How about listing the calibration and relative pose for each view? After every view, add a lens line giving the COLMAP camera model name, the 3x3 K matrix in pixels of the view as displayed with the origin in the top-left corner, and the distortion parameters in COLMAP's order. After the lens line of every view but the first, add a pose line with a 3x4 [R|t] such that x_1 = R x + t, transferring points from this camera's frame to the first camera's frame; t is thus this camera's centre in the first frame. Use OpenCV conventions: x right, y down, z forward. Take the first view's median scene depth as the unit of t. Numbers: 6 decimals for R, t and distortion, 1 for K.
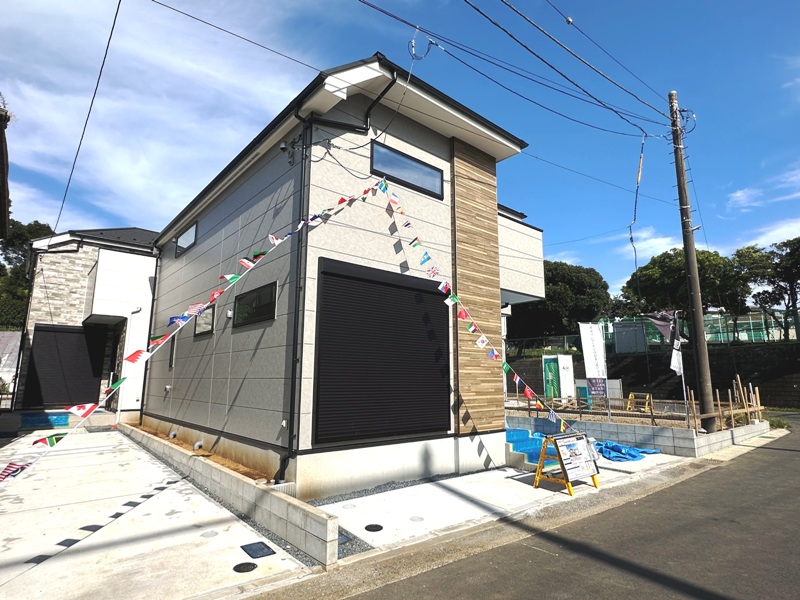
lens RADIAL K [[452.6, 0, 405.0], [0, 452.6, 303.5], [0, 0, 1]] dist [0.015252, 0.003429]
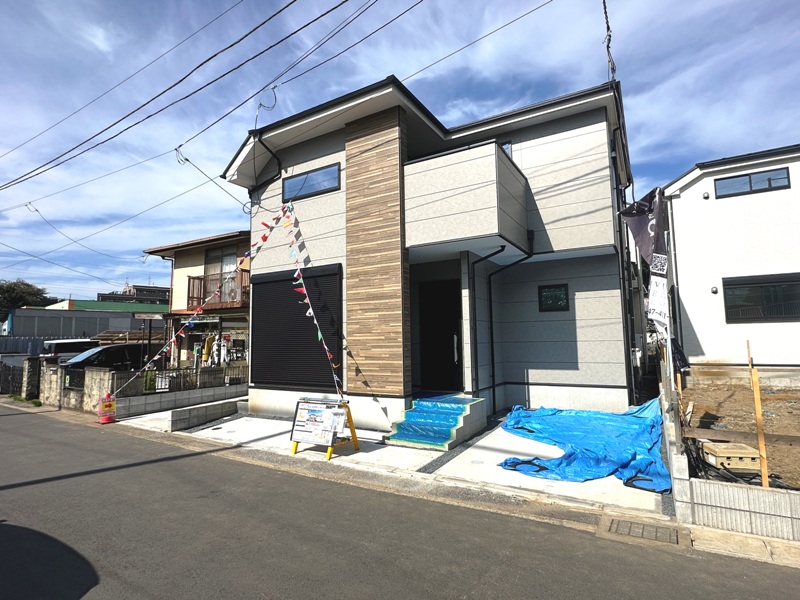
lens RADIAL K [[420.0, 0, 394.1], [0, 420.0, 307.1], [0, 0, 1]] dist [-0.006673, 0.001594]
pose [[0.298047, -0.084785, -0.950778, 1.252605], [0.173832, 0.984213, -0.033274, 0.138840], [0.938590, -0.155359, 0.308080, 0.863243]]
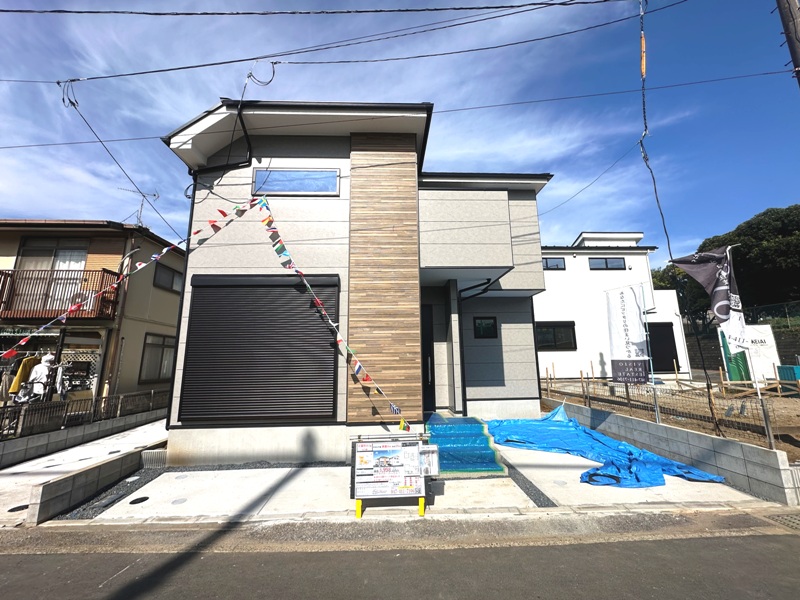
lens RADIAL K [[335.4, 0, 392.6], [0, 335.4, 299.5], [0, 0, 1]] dist [0.000473, -0.000289]
pose [[0.772365, -0.129762, -0.621784, 0.721310], [0.122760, 0.990949, -0.054314, 0.077257], [0.623204, -0.034380, 0.781303, 0.524131]]
